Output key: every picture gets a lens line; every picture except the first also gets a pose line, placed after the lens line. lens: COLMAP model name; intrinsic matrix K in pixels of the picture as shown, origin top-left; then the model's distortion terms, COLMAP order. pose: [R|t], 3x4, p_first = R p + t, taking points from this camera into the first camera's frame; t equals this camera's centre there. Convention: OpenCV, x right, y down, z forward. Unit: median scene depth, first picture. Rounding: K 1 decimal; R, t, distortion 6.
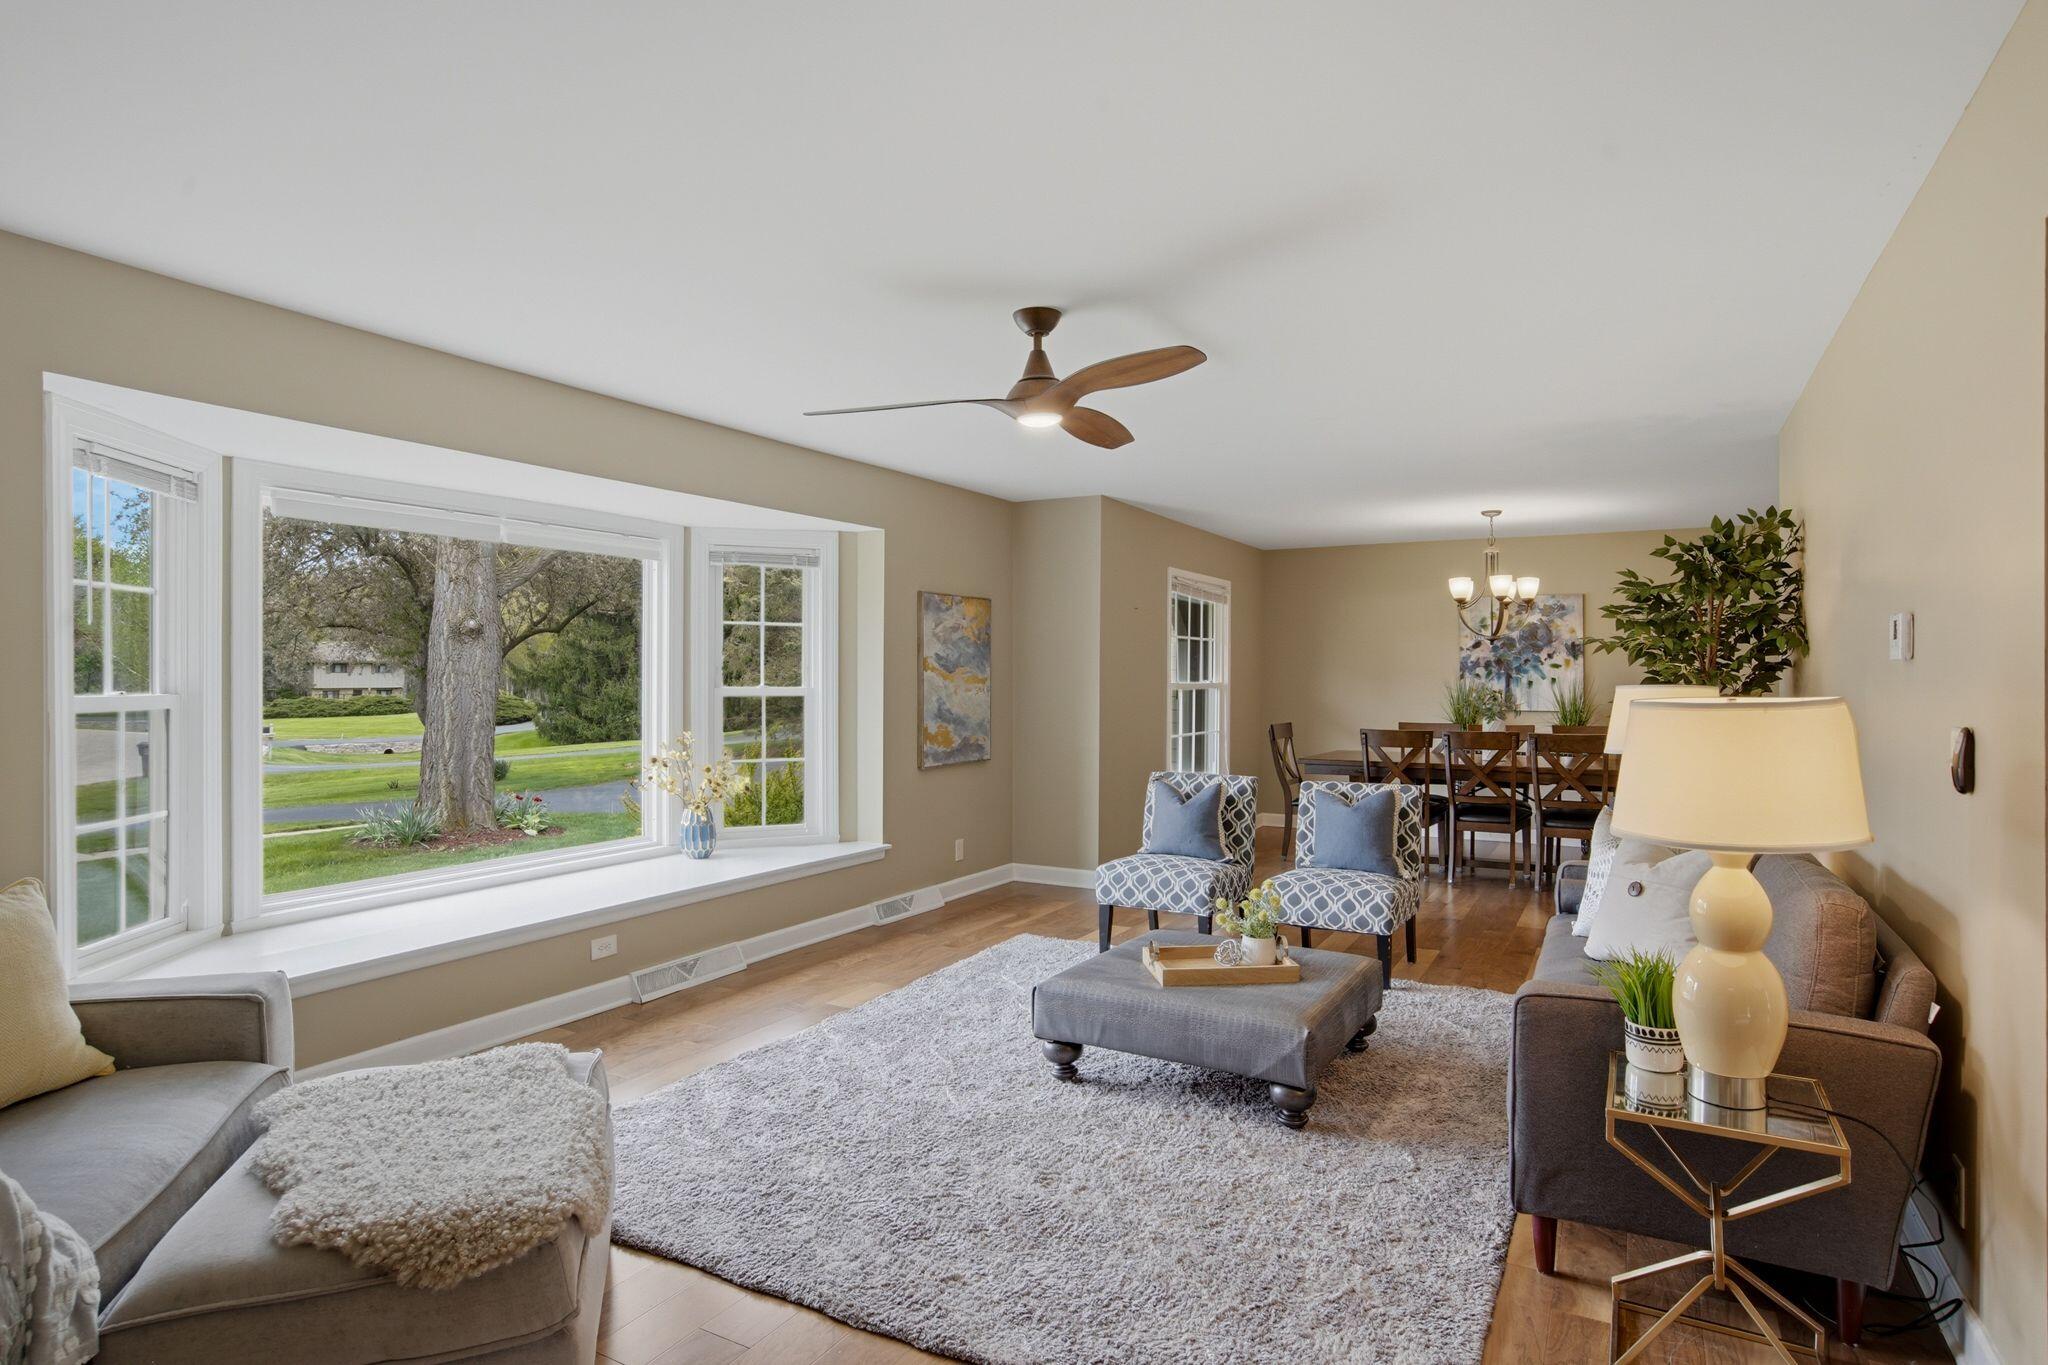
lens RADIAL K [[1110.4, 0, 1027.9], [0, 1110.4, 663.9], [0, 0, 1]] dist [-0.041341, 0.000258]
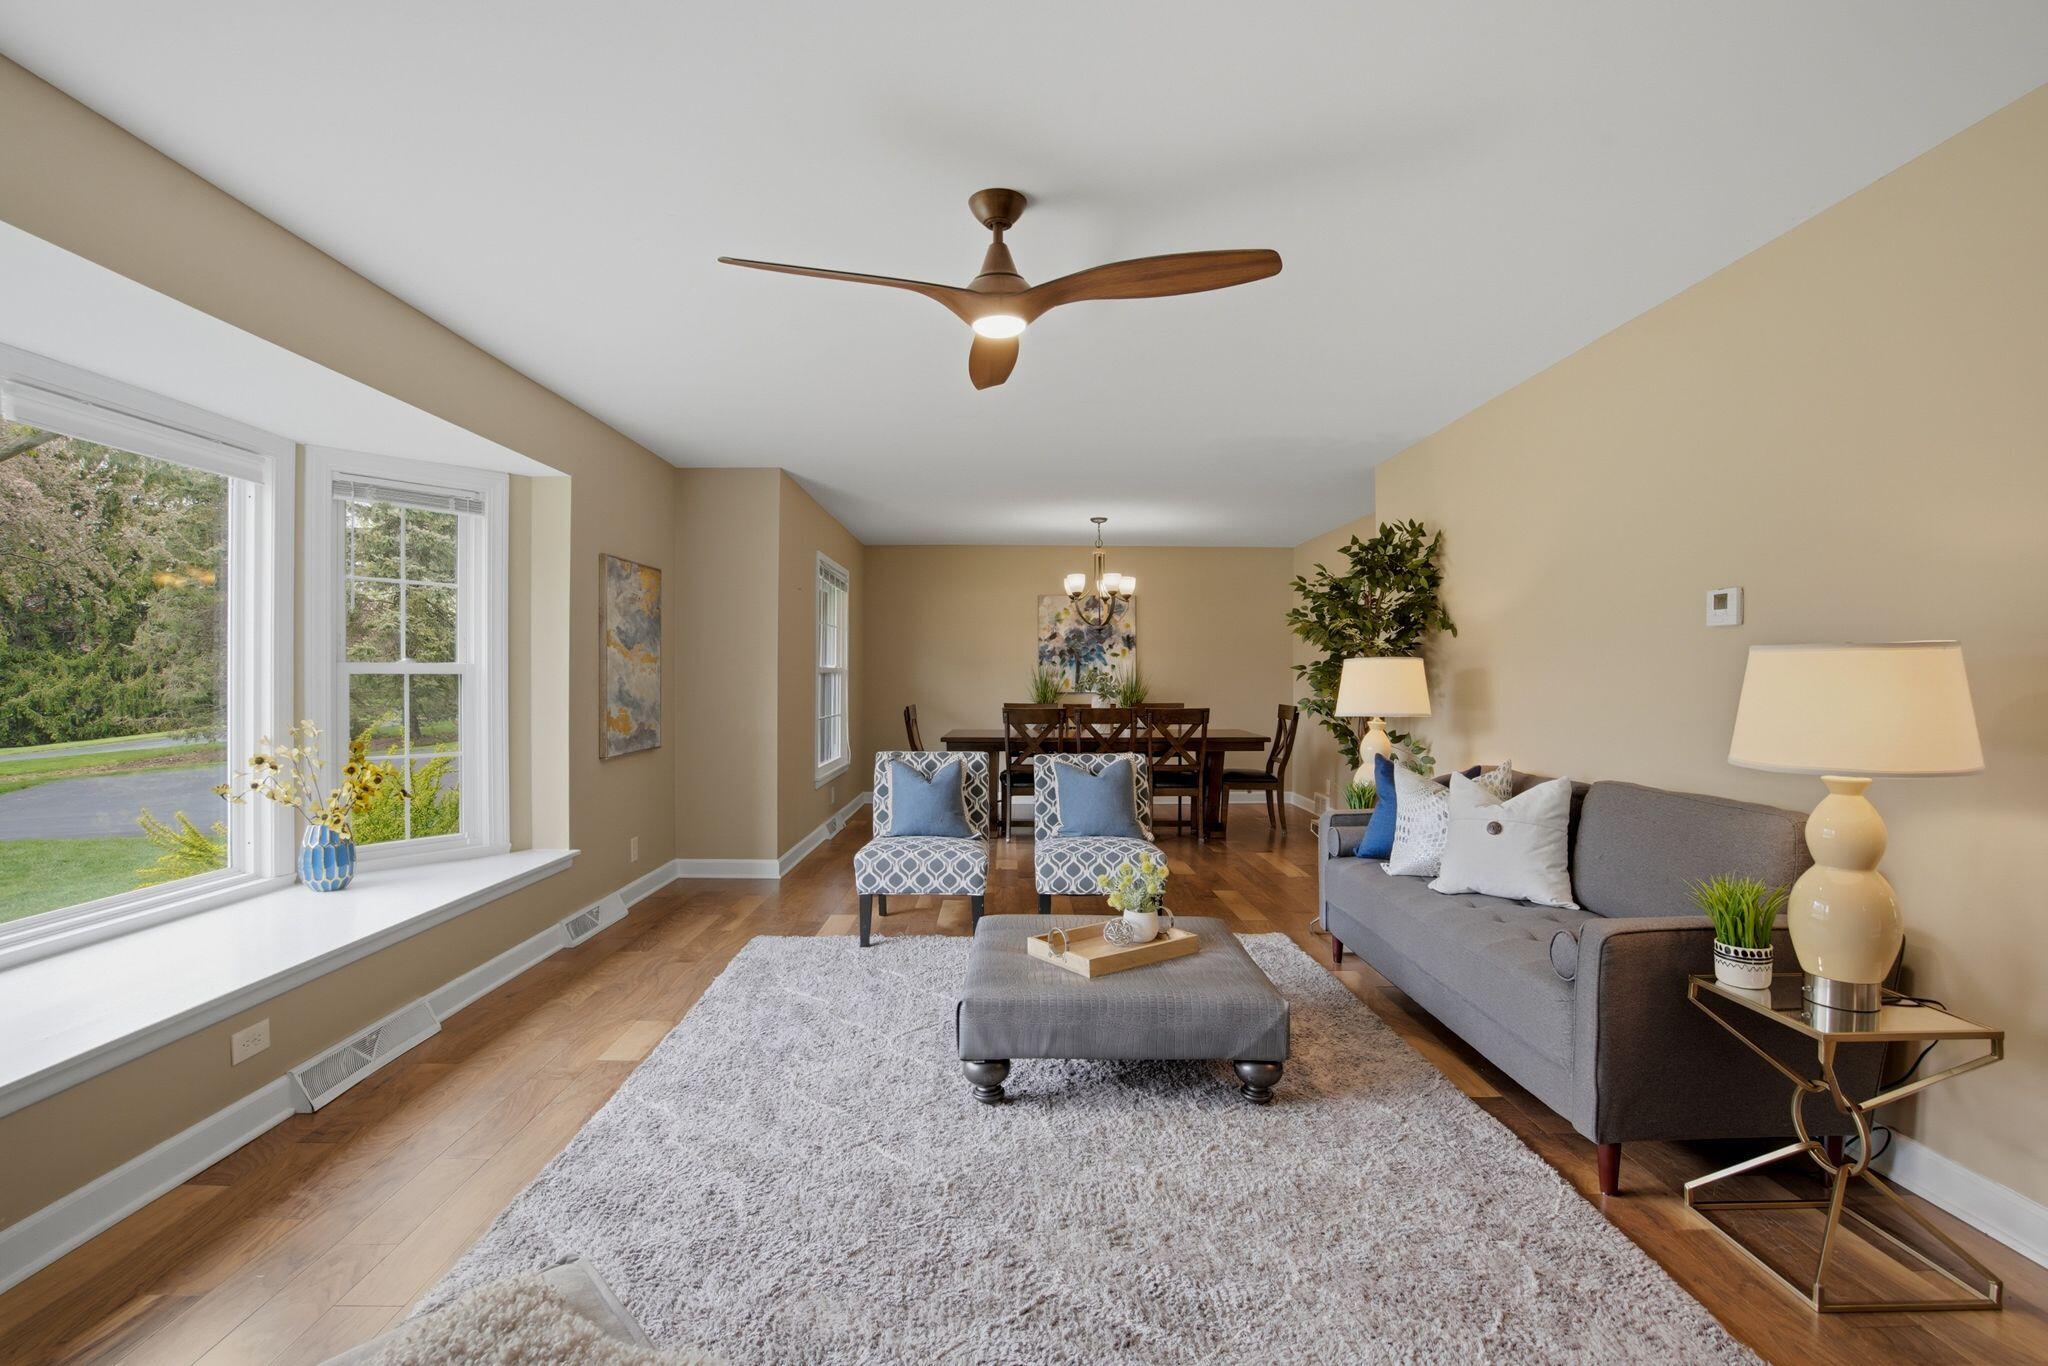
lens RADIAL K [[960.4, 0, 1026.8], [0, 960.4, 672.3], [0, 0, 1]] dist [-0.062908, 0.022956]
pose [[0.865865, 0.001409, 0.500276, -0.206621], [-0.005800, 0.999957, 0.007222, 0.022465], [-0.500244, -0.009155, 0.865836, 0.226899]]
